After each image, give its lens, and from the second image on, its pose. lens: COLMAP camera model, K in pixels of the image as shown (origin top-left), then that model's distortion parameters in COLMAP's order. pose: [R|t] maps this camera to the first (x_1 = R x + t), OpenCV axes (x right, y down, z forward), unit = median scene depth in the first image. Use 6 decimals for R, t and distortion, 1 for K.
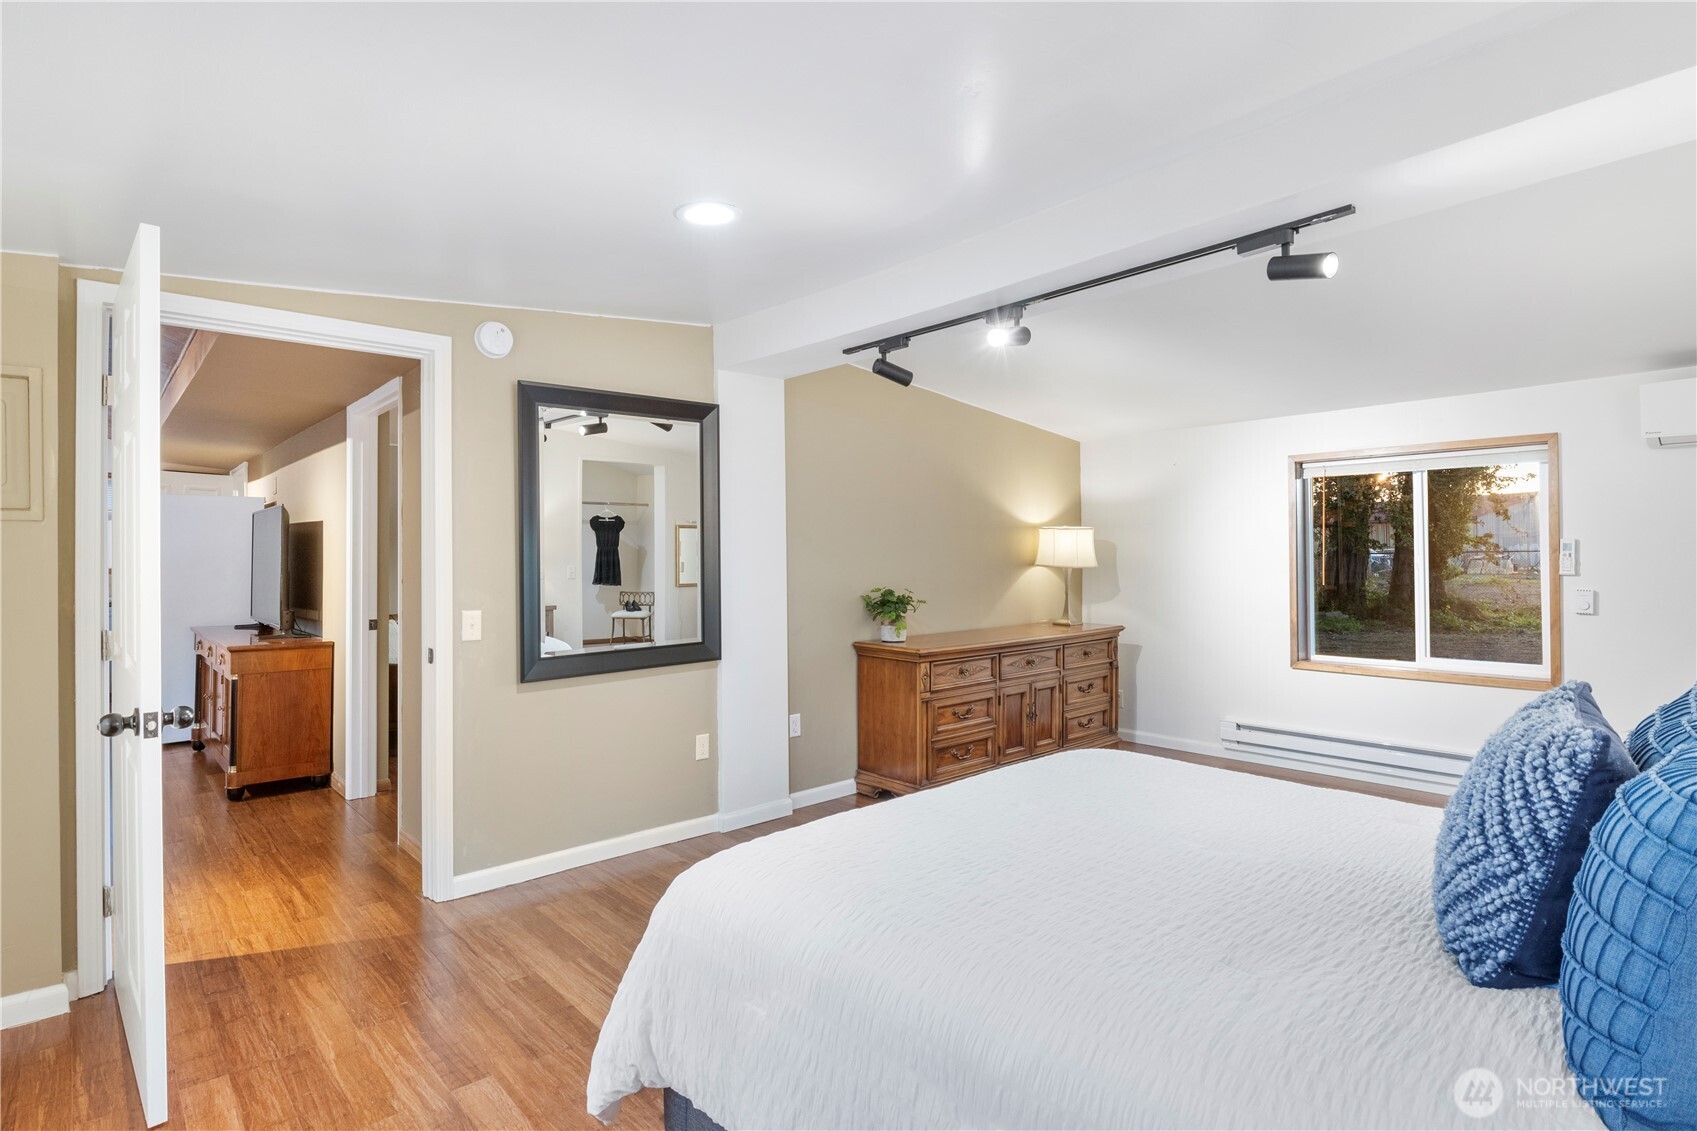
lens RADIAL K [[846.6, 0, 854.3], [0, 846.6, 556.7], [0, 0, 1]] dist [0.000320, -0.000842]
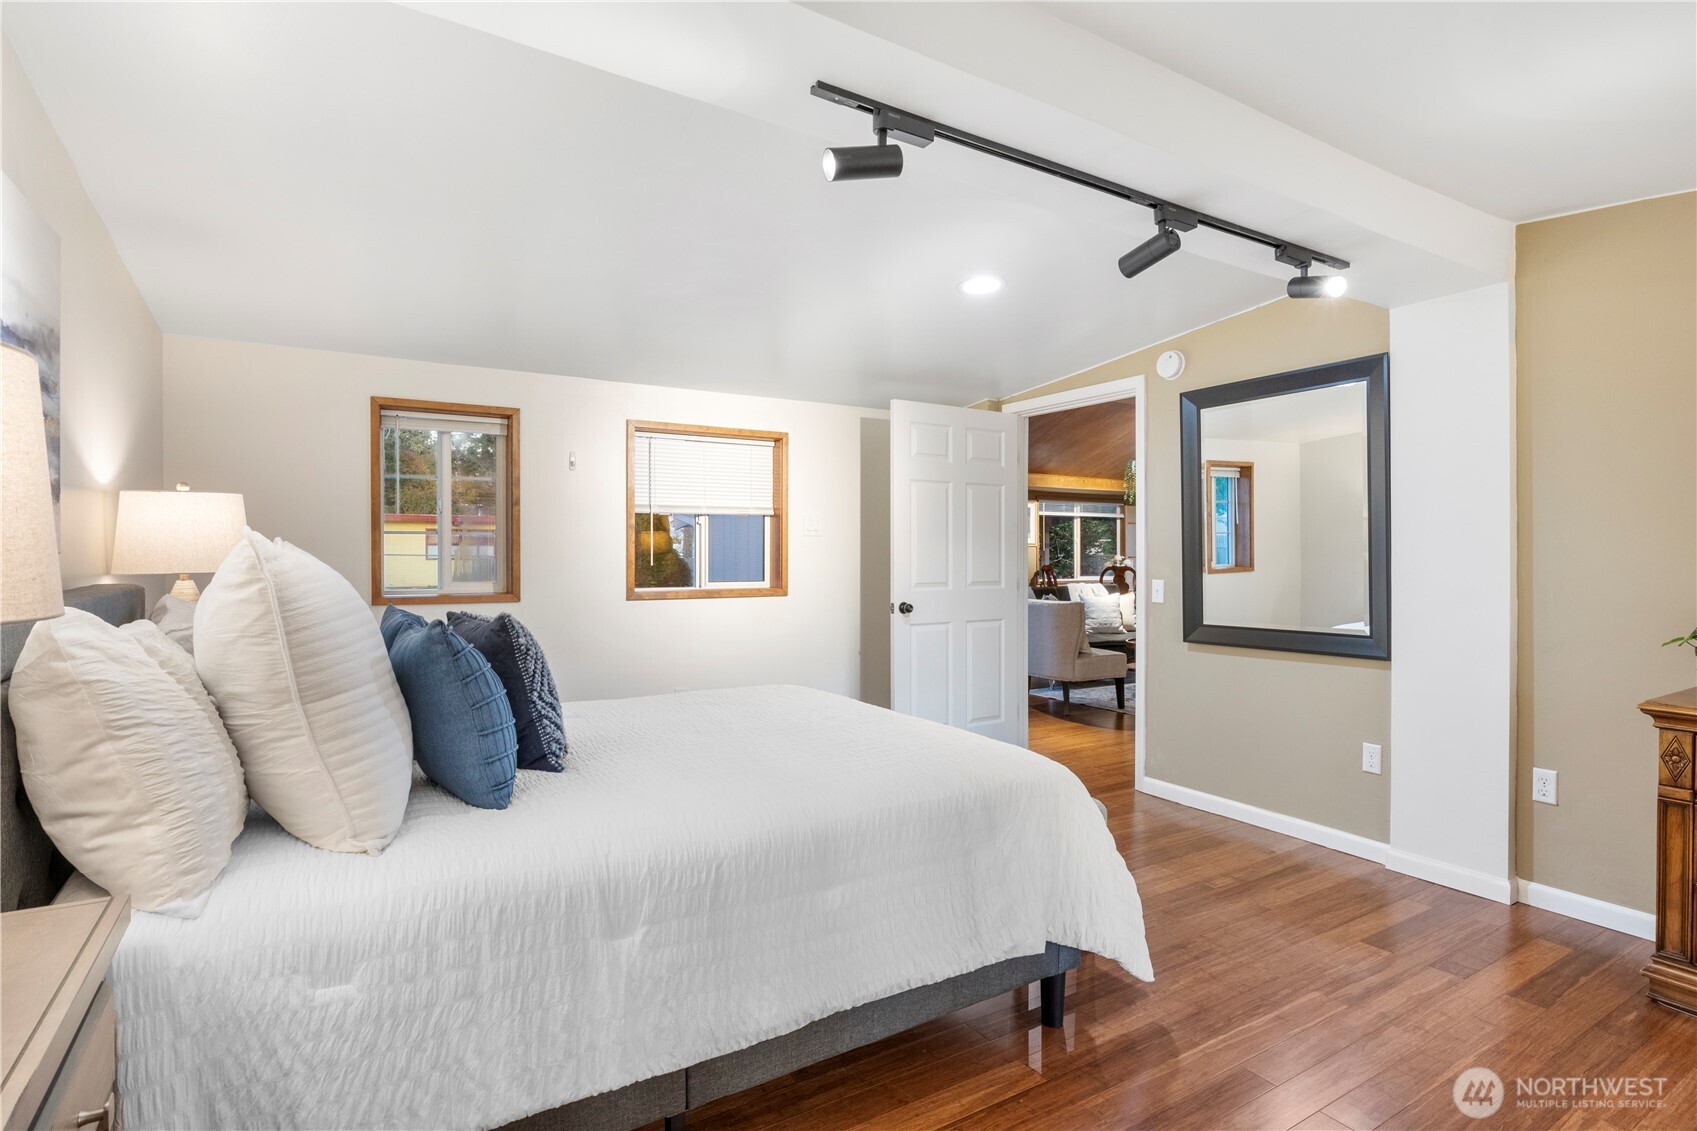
lens RADIAL K [[846.6, 0, 854.3], [0, 846.6, 556.7], [0, 0, 1]] dist [0.000320, -0.000842]
pose [[-0.183141, 0.010638, -0.983029, 0.793055], [-0.000145, 0.999941, 0.010848, 0.012247], [0.983087, 0.002130, -0.183128, 0.673112]]
